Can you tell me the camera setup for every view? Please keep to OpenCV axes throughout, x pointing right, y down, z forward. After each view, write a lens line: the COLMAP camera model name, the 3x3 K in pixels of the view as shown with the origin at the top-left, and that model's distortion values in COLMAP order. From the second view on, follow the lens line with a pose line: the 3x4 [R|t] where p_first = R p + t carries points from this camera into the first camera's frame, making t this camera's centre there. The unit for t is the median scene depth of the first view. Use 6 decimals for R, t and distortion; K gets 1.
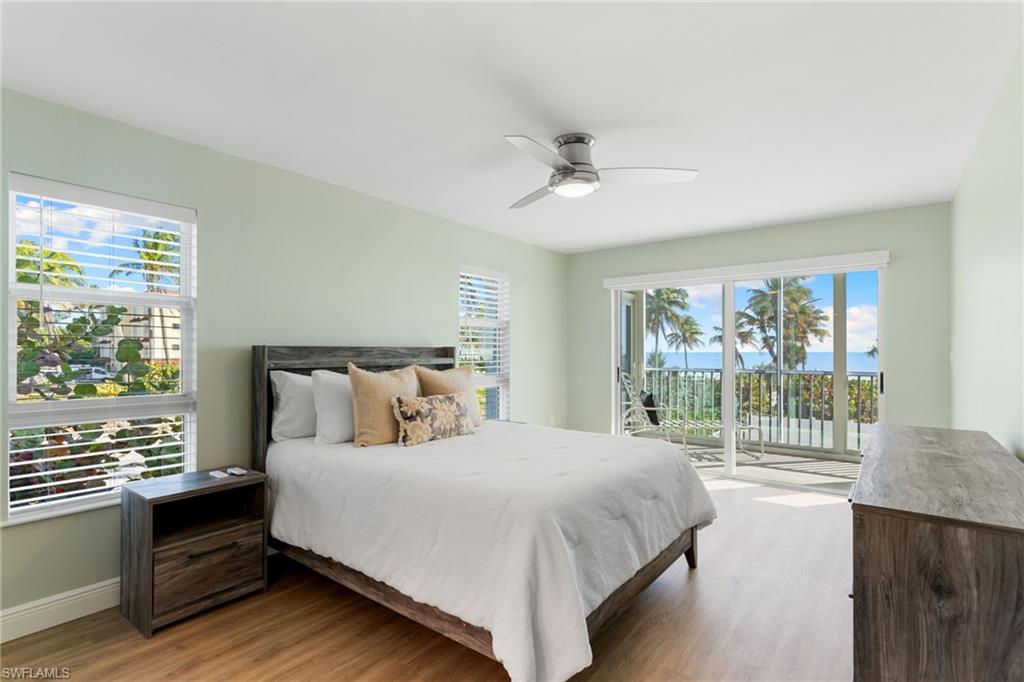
lens RADIAL K [[481.3, 0, 520.2], [0, 481.3, 351.8], [0, 0, 1]] dist [0.002371, 0.000119]
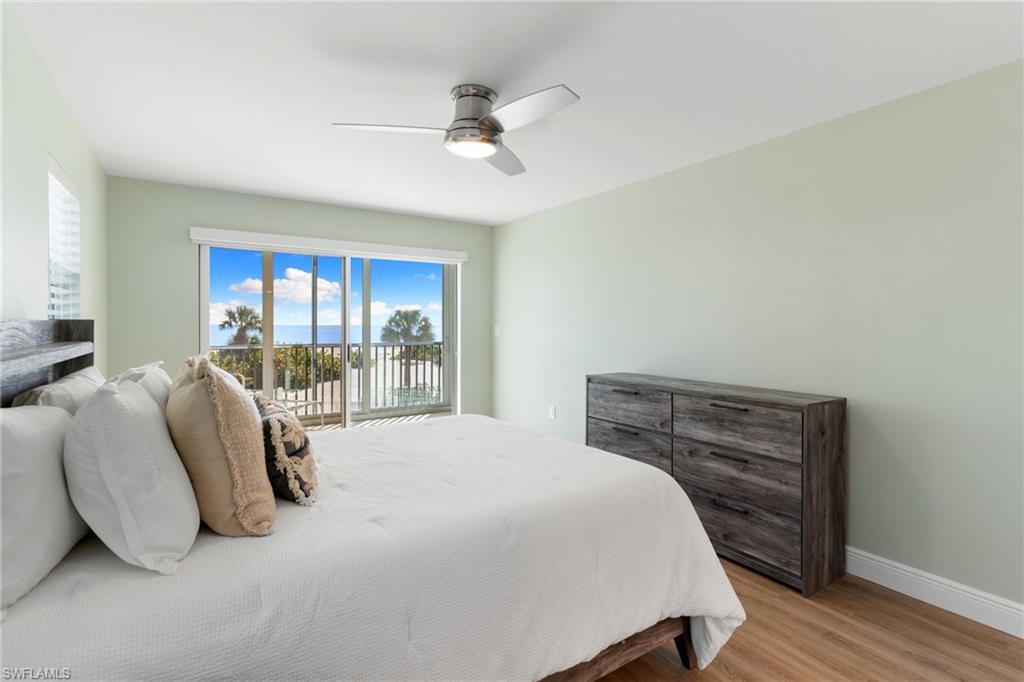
lens RADIAL K [[481.3, 0, 507.0], [0, 481.3, 325.4], [0, 0, 1]] dist [0.002371, 0.000119]
pose [[0.352563, 0.000421, 0.935788, -0.663806], [-0.002262, 0.999997, 0.000403, -0.007800], [-0.935785, -0.002259, 0.352563, 0.583096]]
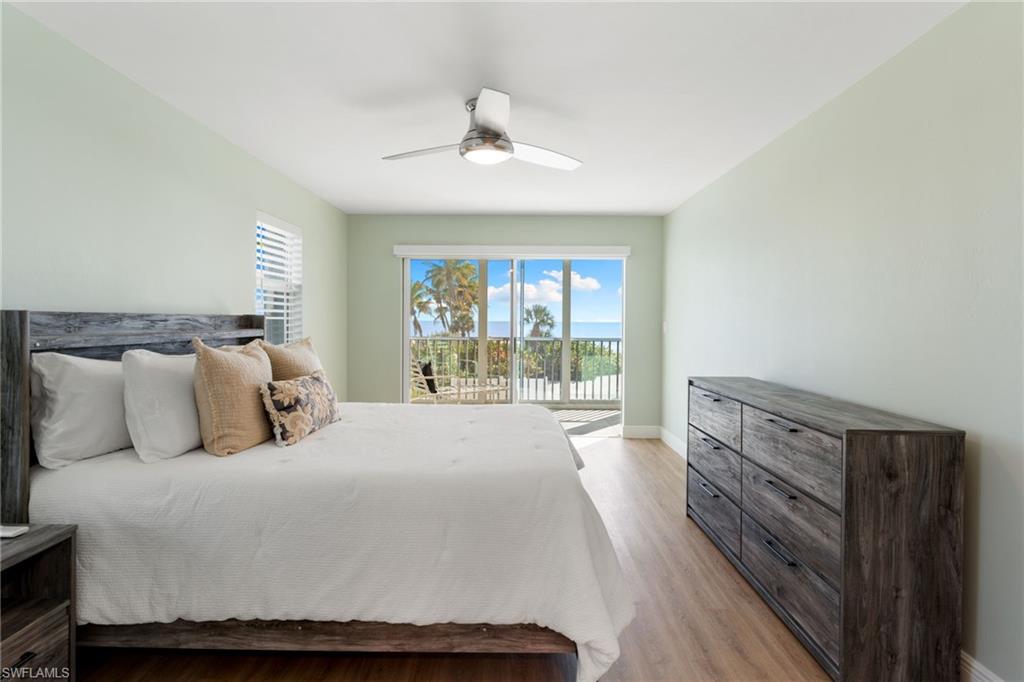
lens RADIAL K [[481.3, 0, 515.4], [0, 481.3, 326.0], [0, 0, 1]] dist [0.002371, 0.000119]
pose [[0.806533, -0.000985, 0.591189, -0.390598], [-0.006366, 0.999926, 0.010351, -0.004068], [-0.591155, -0.012112, 0.806467, 0.165138]]
